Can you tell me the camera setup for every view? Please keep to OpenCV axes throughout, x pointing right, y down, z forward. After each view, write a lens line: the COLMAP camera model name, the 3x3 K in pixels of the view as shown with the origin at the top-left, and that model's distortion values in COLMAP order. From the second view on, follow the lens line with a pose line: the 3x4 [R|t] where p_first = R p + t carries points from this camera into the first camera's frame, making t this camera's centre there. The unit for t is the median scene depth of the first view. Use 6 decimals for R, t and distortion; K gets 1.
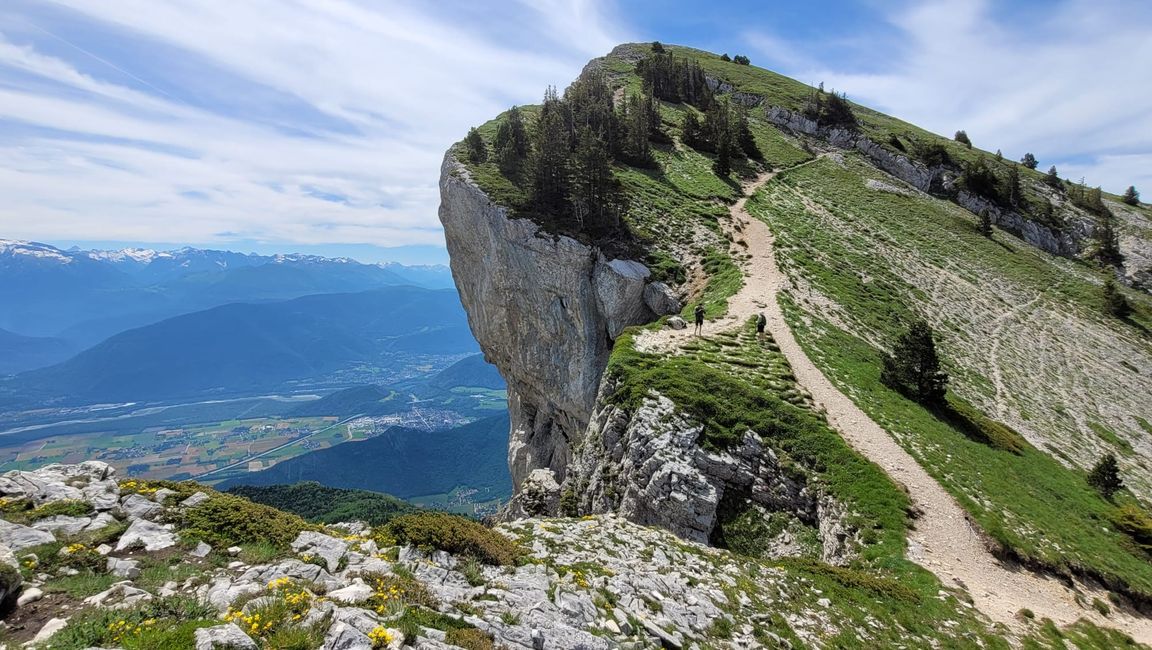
lens RADIAL K [[864.0, 0, 576.0], [0, 864.0, 325.0], [0, 0, 1]] dist [0.056545, 0.000473]
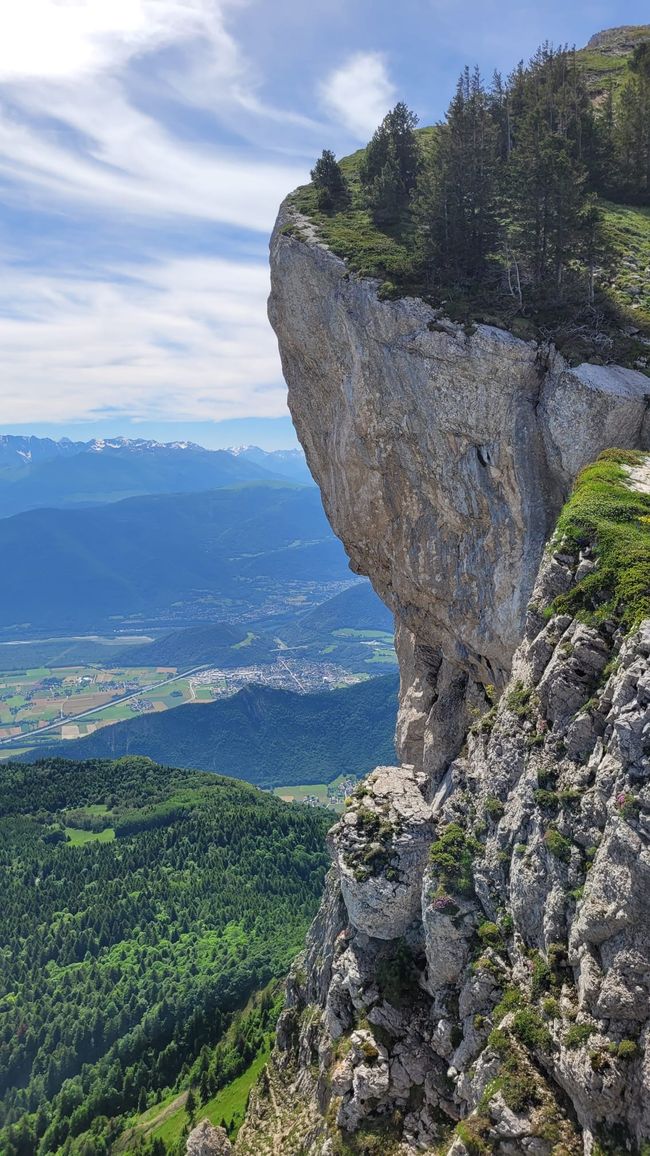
lens RADIAL K [[867.0, 0, 324.6], [0, 867.0, 615.9], [0, 0, 1]] dist [0.056545, 0.000473]
pose [[0.968499, 0.007958, -0.248889, 0.025478], [-0.003550, 0.999829, 0.018155, 0.064523], [0.248991, -0.016699, 0.968362, 0.442451]]
